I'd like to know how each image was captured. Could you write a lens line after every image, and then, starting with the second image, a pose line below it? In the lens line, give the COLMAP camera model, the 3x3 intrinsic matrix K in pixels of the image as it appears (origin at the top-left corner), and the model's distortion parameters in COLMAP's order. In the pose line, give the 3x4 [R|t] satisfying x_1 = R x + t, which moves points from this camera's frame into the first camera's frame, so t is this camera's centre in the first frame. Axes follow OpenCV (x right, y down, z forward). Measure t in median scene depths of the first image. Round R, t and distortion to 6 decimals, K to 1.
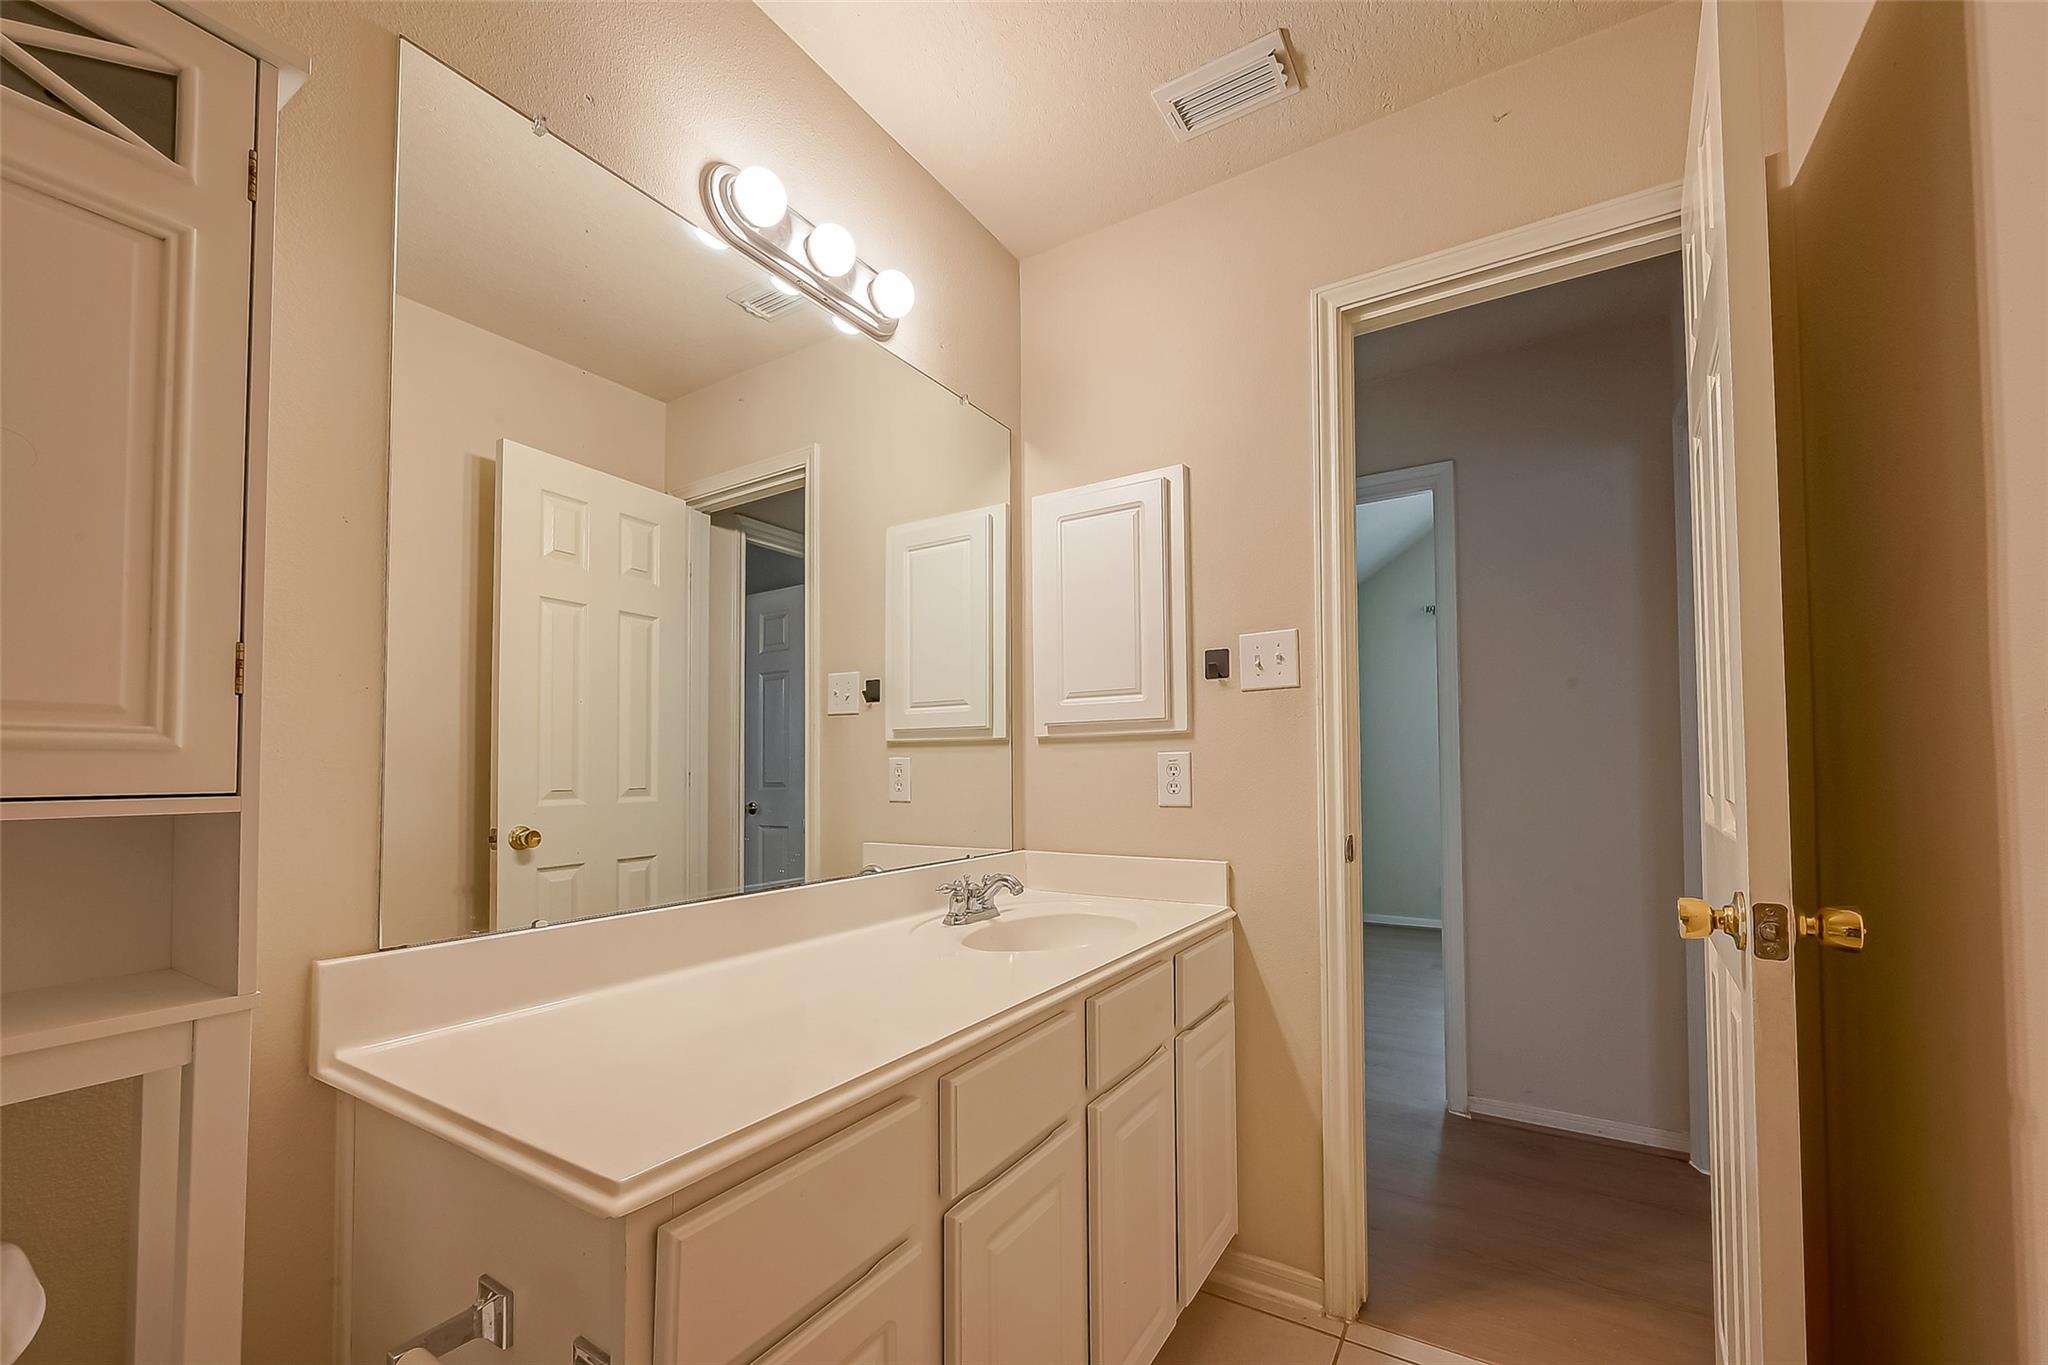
lens RADIAL K [[804.9, 0, 1037.0], [0, 804.9, 747.6], [0, 0, 1]] dist [-0.000723, 0.000159]
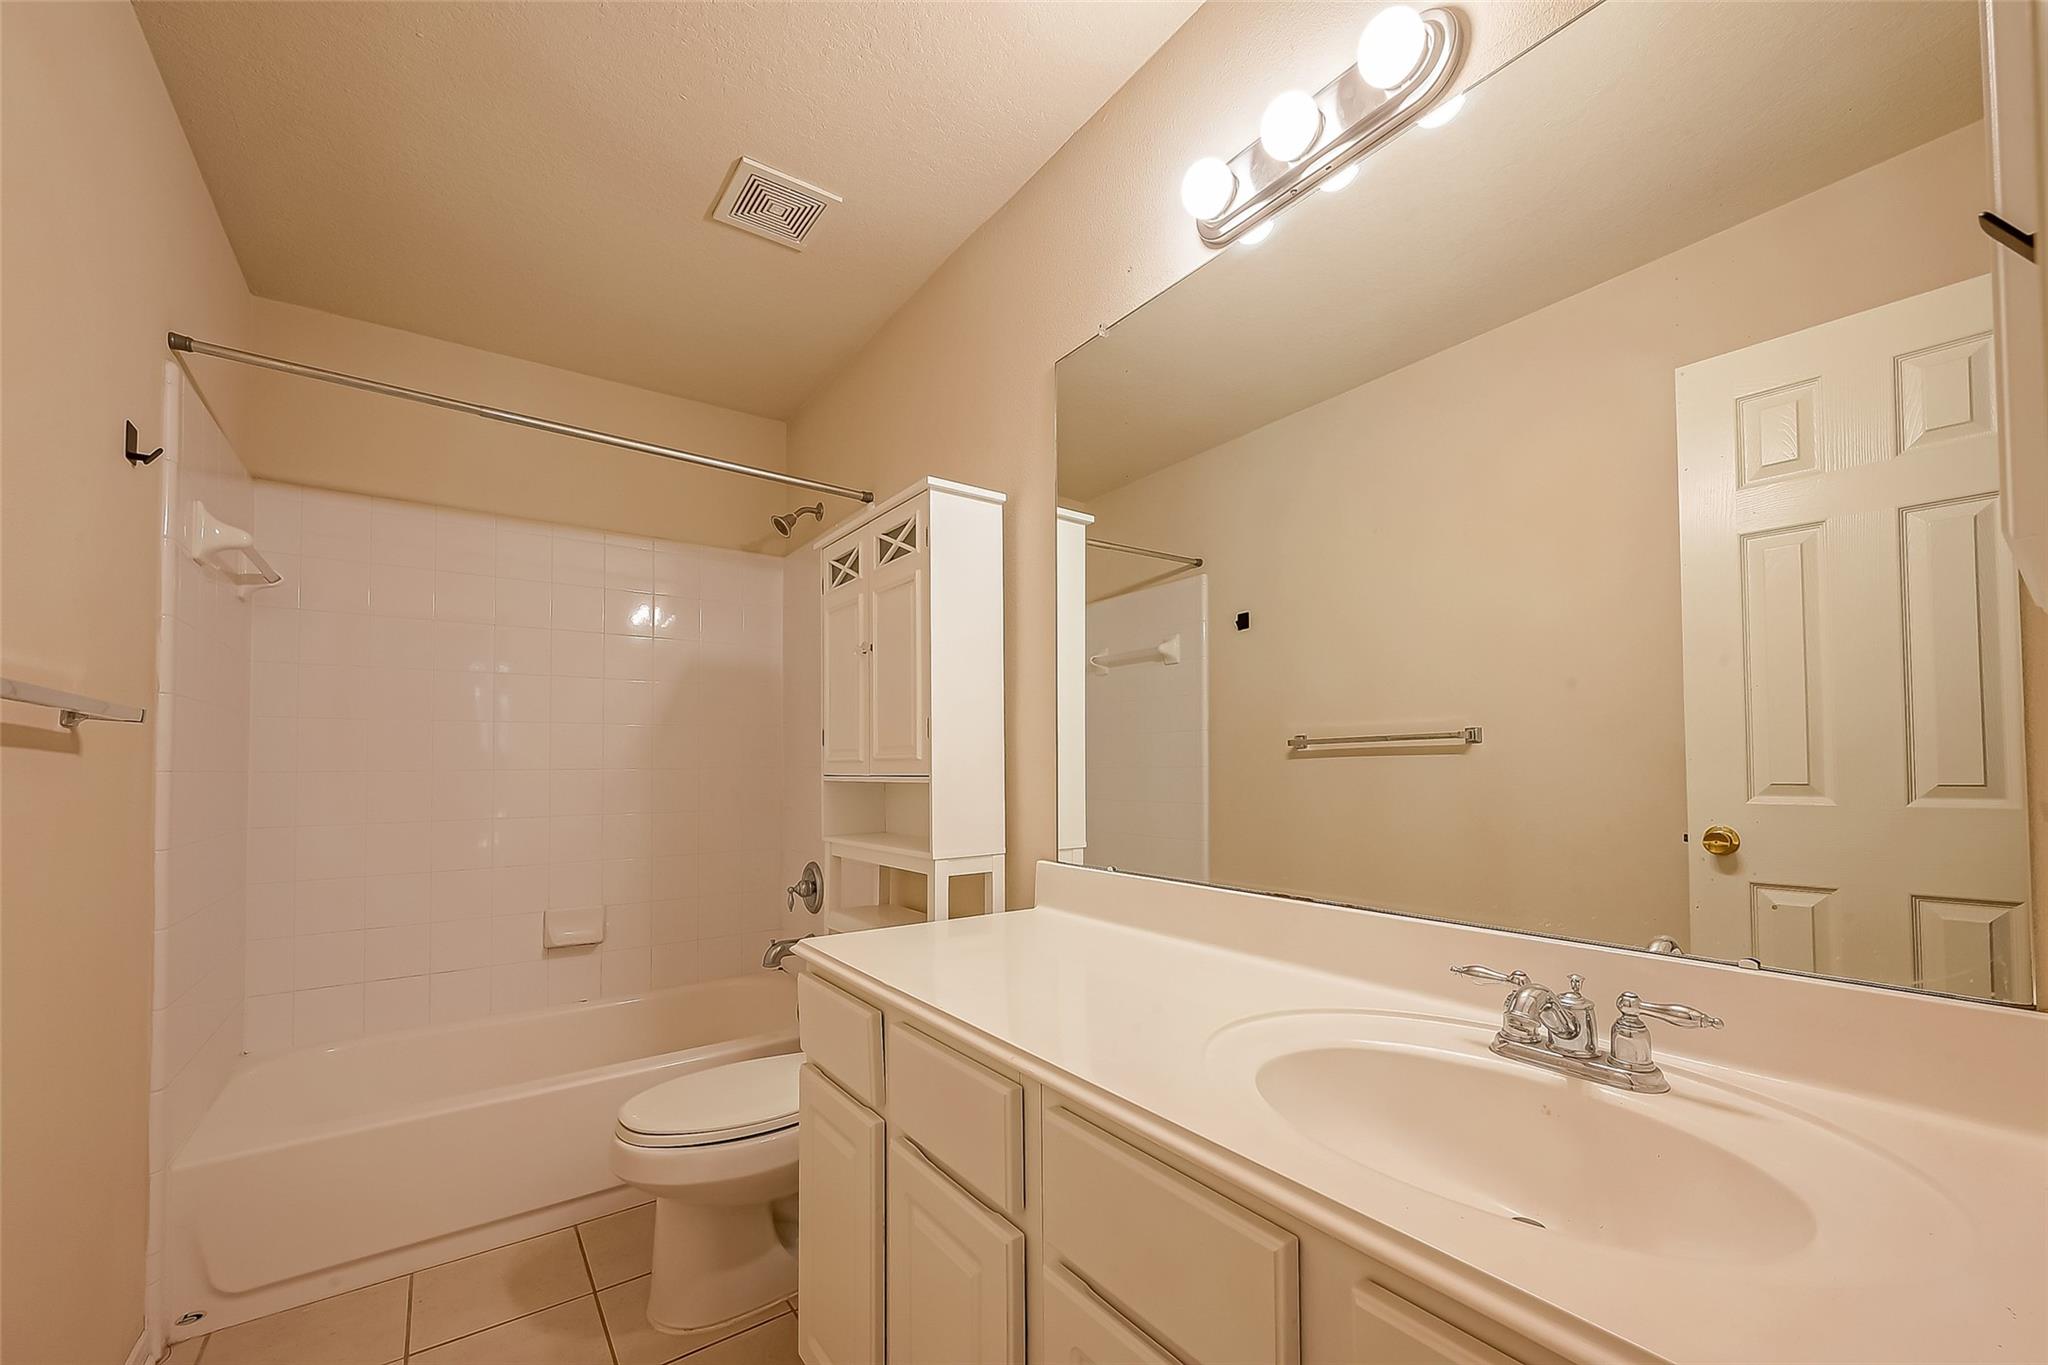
lens RADIAL K [[804.9, 0, 1037.0], [0, 804.9, 747.6], [0, 0, 1]] dist [-0.000723, 0.000159]
pose [[-0.372778, -0.016455, -0.927775, 0.369950], [0.036462, 0.998811, -0.032365, 0.019055], [0.927204, -0.045894, -0.371735, 0.657982]]
